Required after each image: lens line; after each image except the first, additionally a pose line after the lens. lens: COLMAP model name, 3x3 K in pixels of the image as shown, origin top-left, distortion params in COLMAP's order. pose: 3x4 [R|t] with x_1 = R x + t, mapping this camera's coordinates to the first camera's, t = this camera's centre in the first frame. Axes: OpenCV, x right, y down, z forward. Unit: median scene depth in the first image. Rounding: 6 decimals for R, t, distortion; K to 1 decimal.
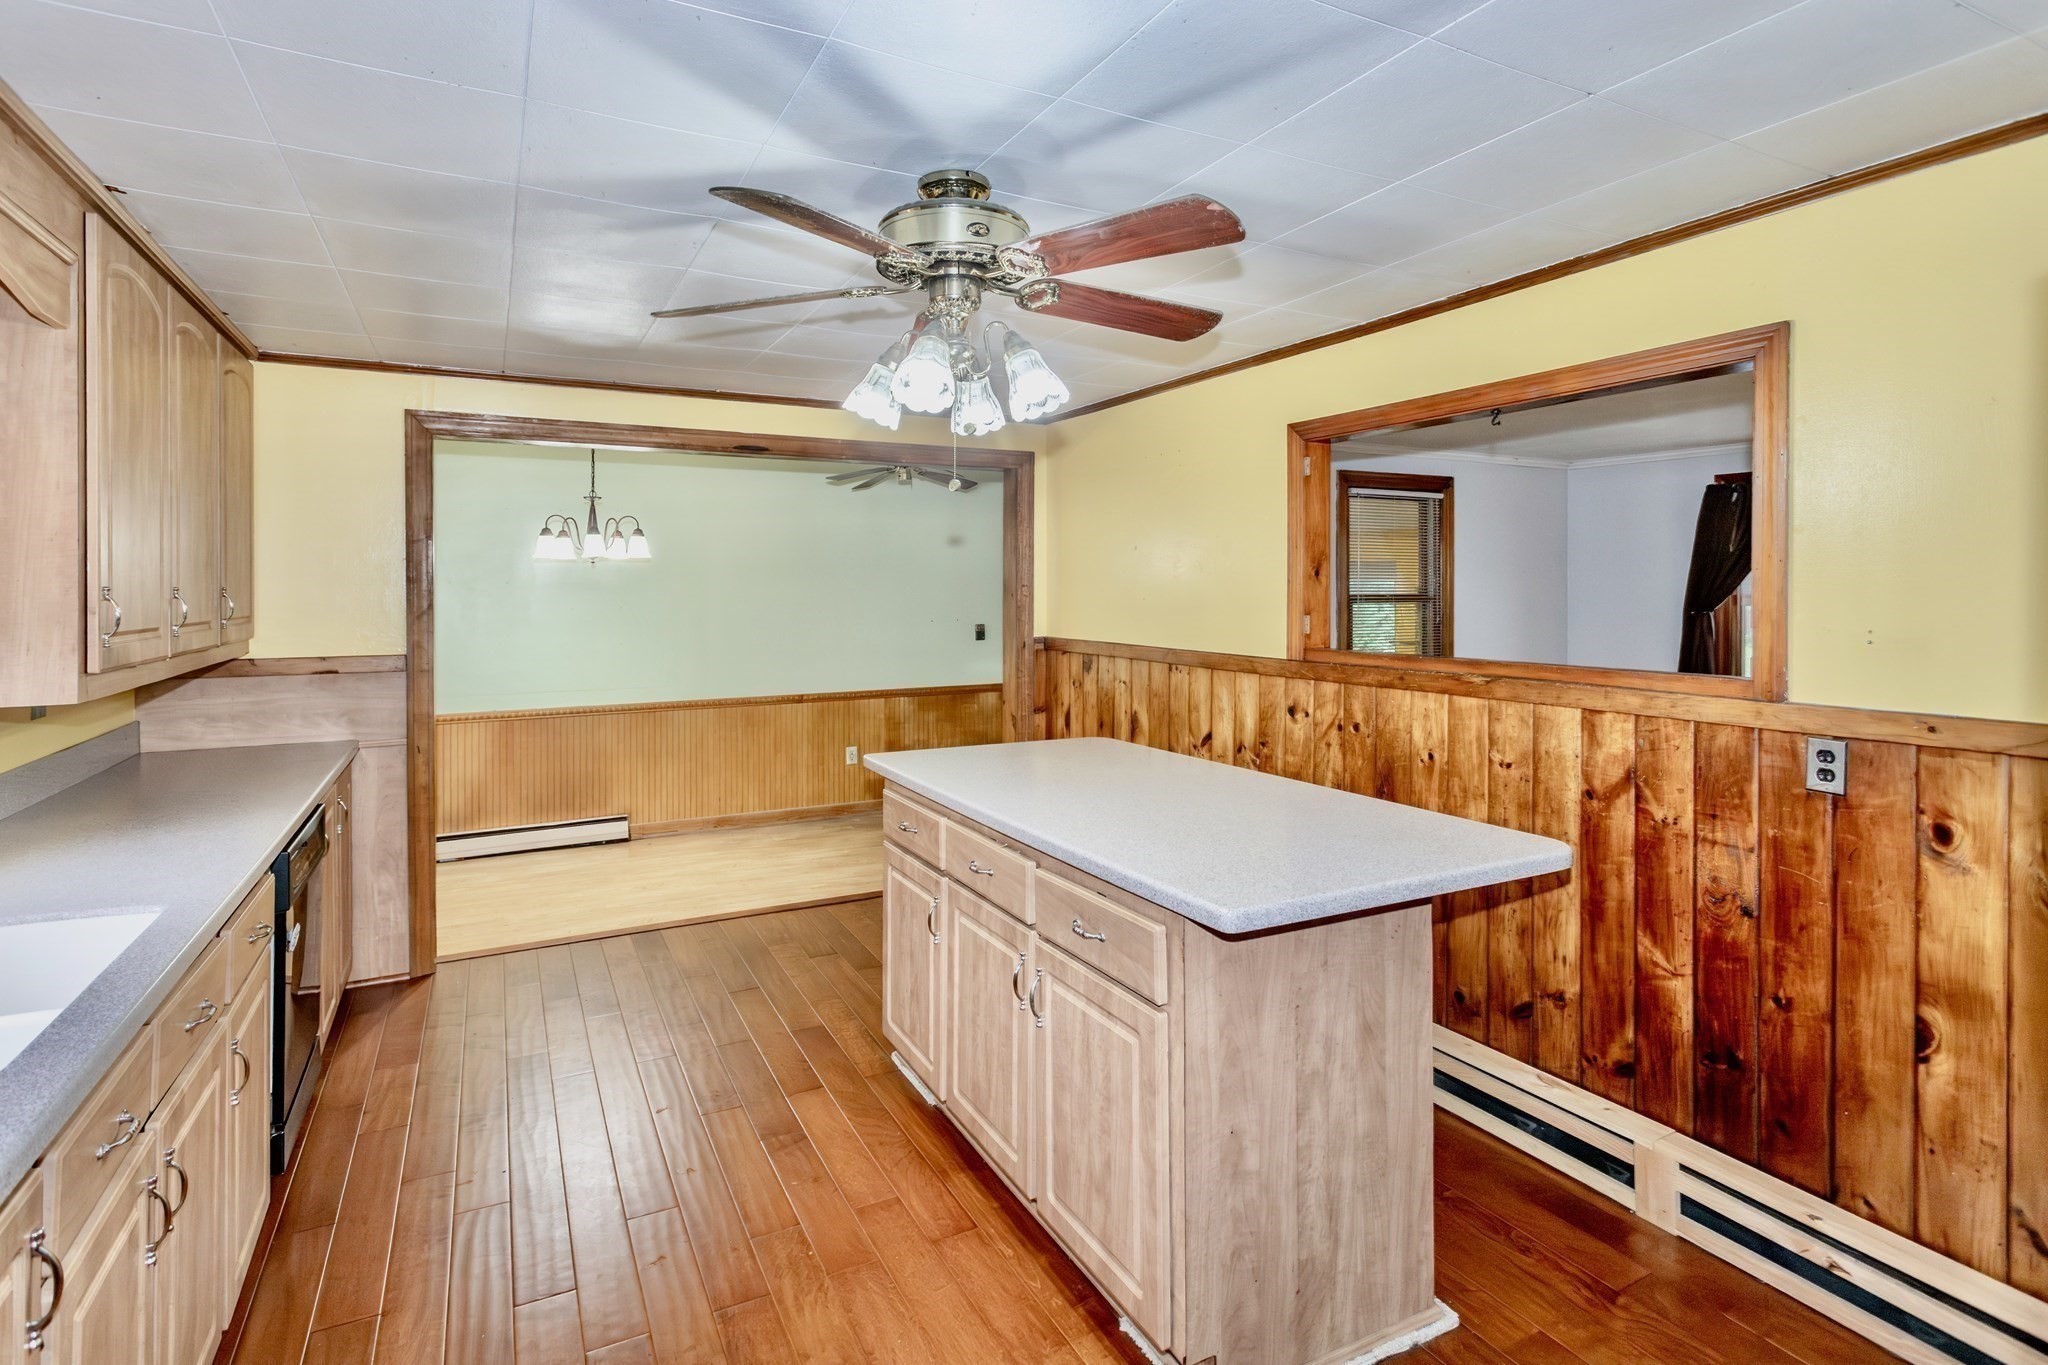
lens RADIAL K [[1031.8, 0, 997.7], [0, 1031.8, 588.8], [0, 0, 1]] dist [-0.002970, 0.000518]
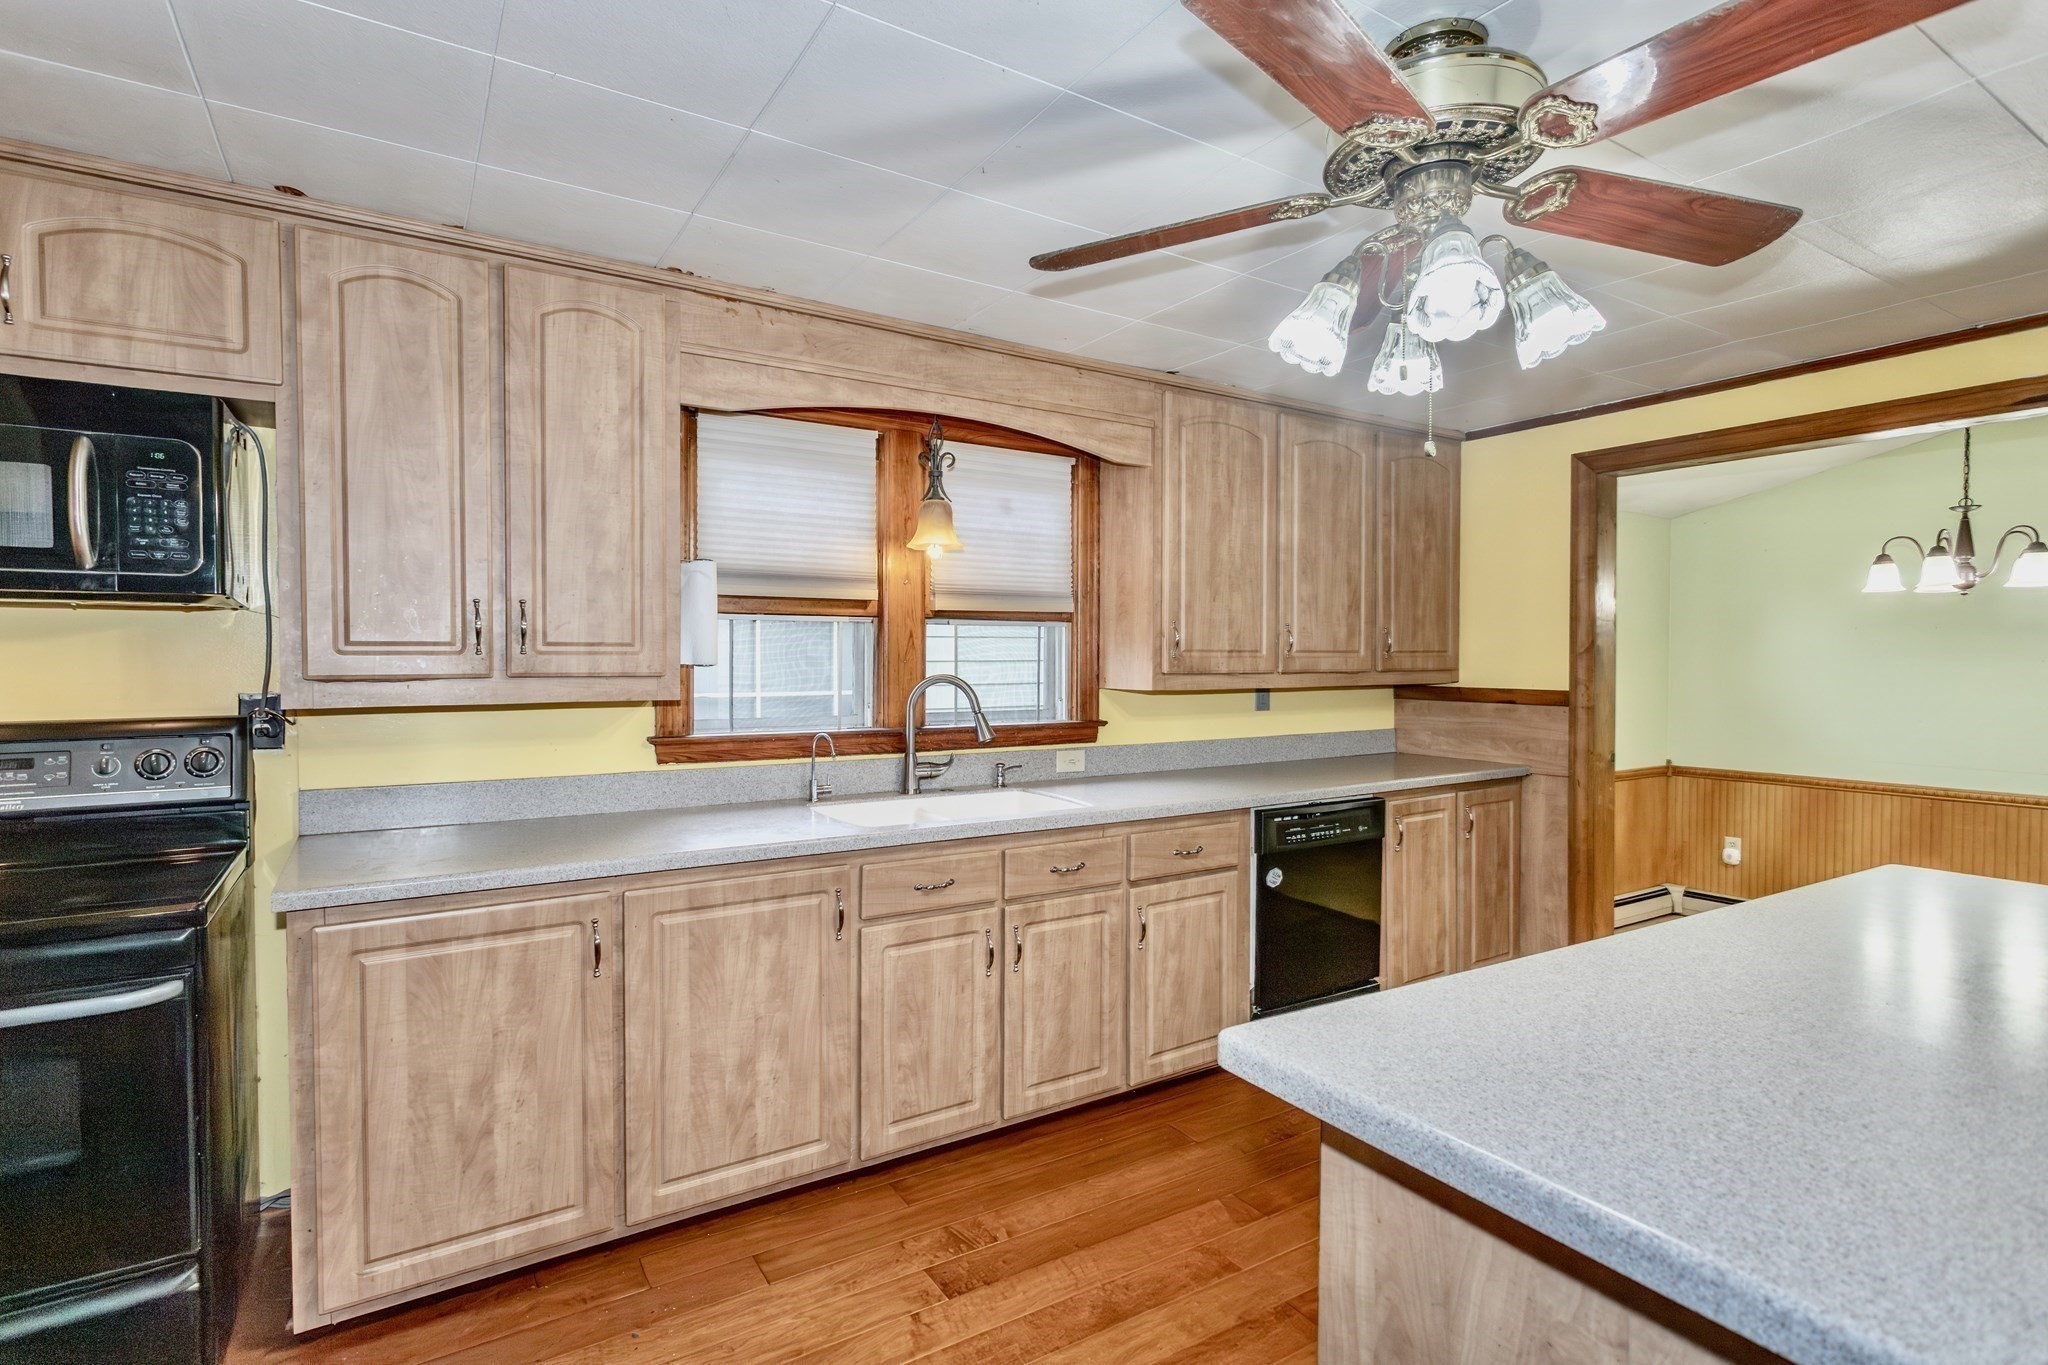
lens RADIAL K [[980.3, 0, 1017.7], [0, 980.3, 679.9], [0, 0, 1]] dist [0.003442, 0.000868]
pose [[0.088291, 0.027818, -0.995706, 0.396786], [-0.006903, 0.999603, 0.027314, 0.032445], [0.996071, 0.004462, 0.088448, 0.384981]]
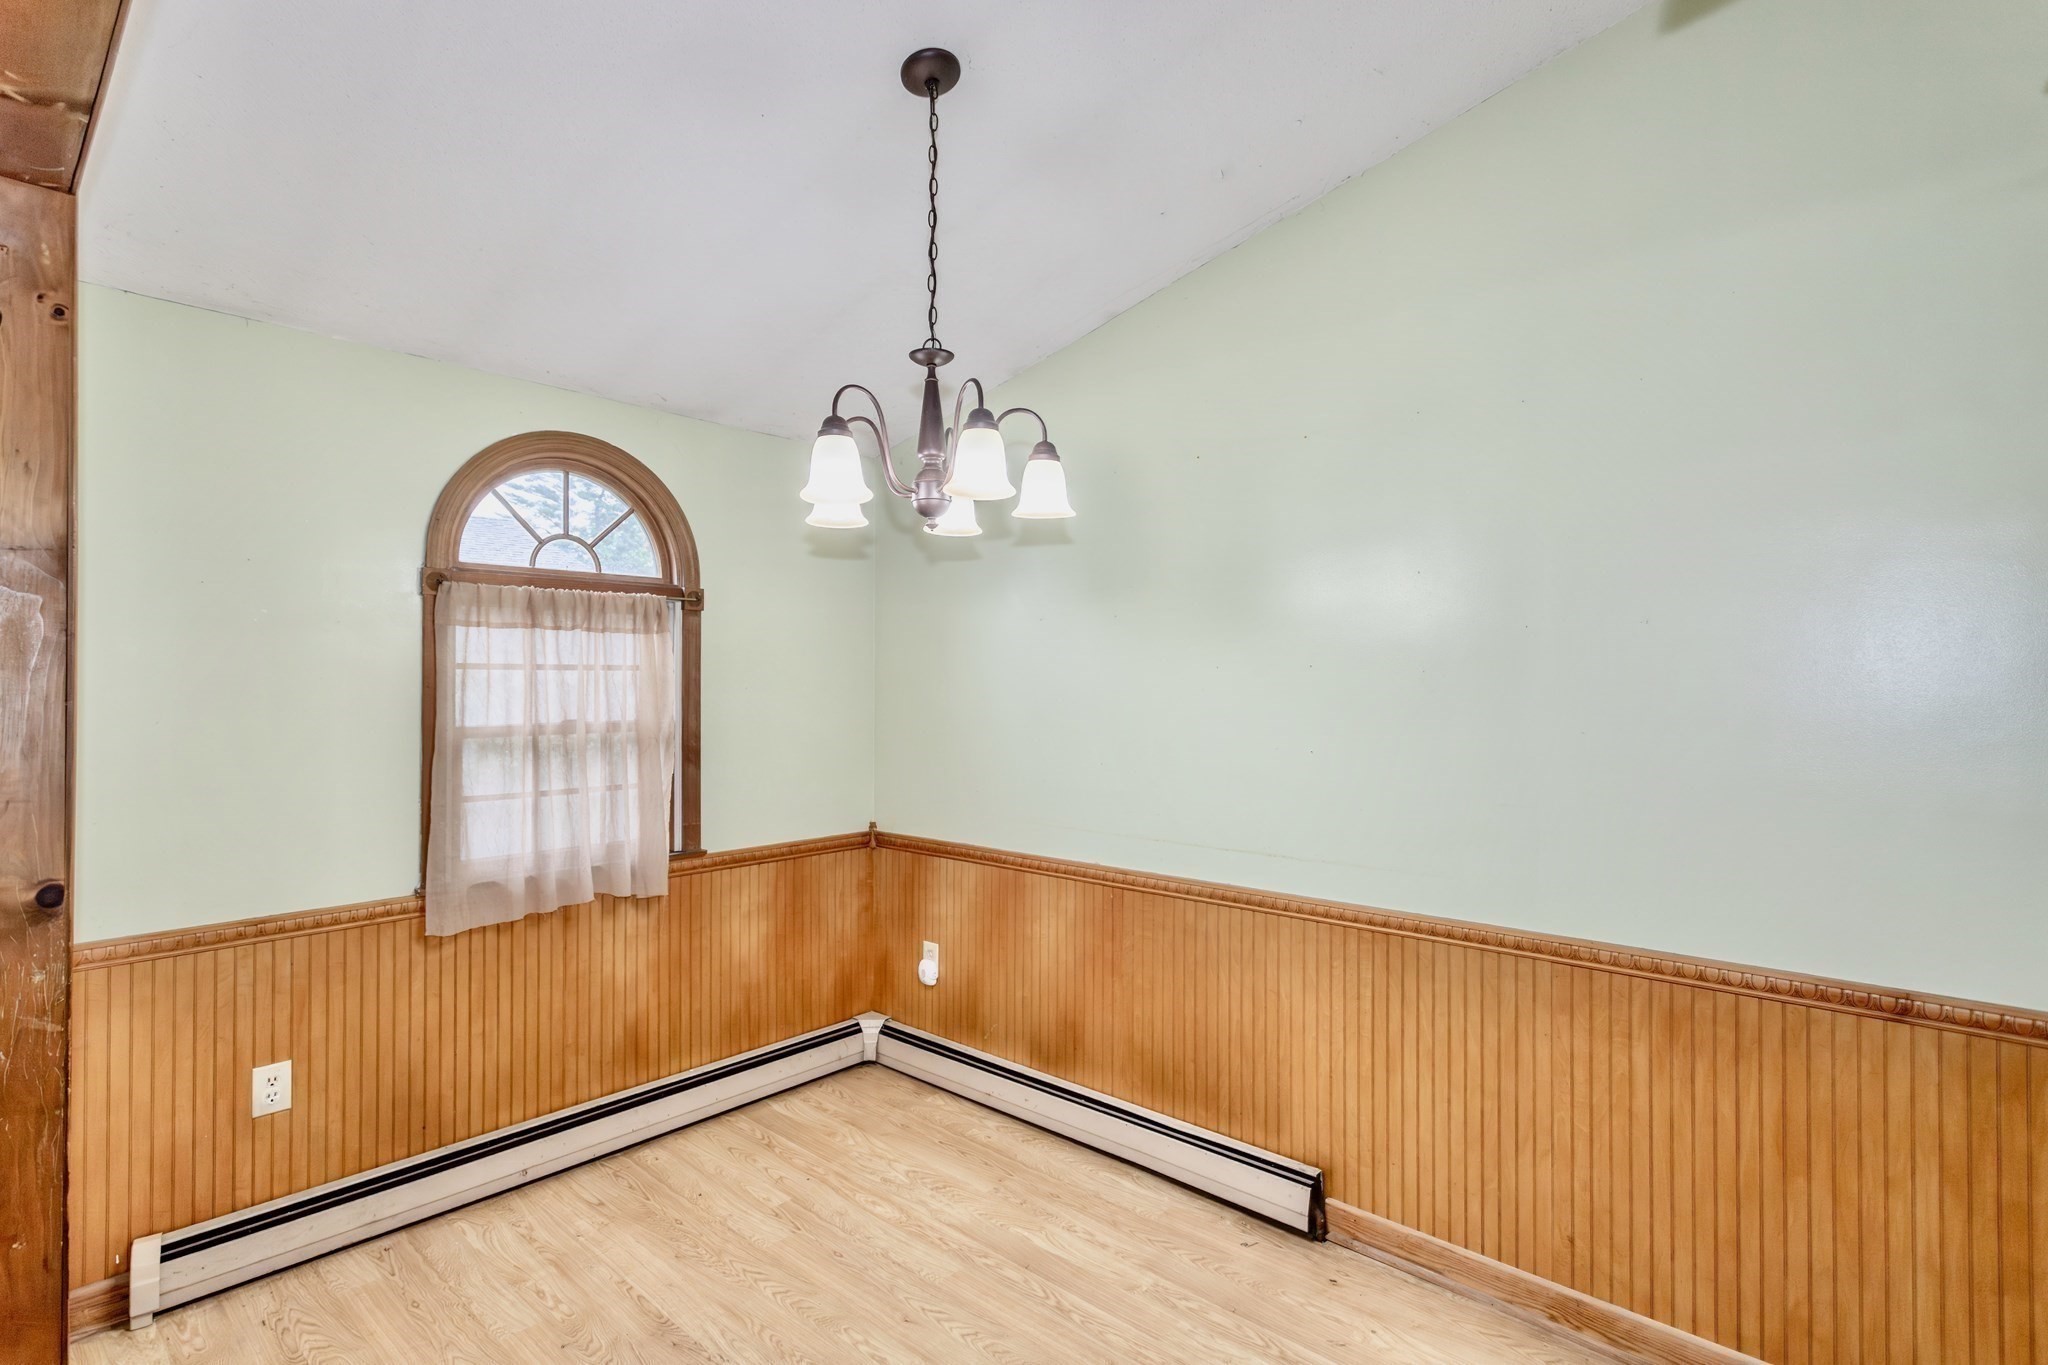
lens RADIAL K [[990.9, 0, 1016.4], [0, 990.9, 677.4], [0, 0, 1]] dist [0.000422, 0.000814]
pose [[0.356897, 0.000549, -0.934143, -0.064637], [-0.006378, 0.999978, -0.001849, 0.044665], [0.934122, 0.006618, 0.356893, 1.375648]]
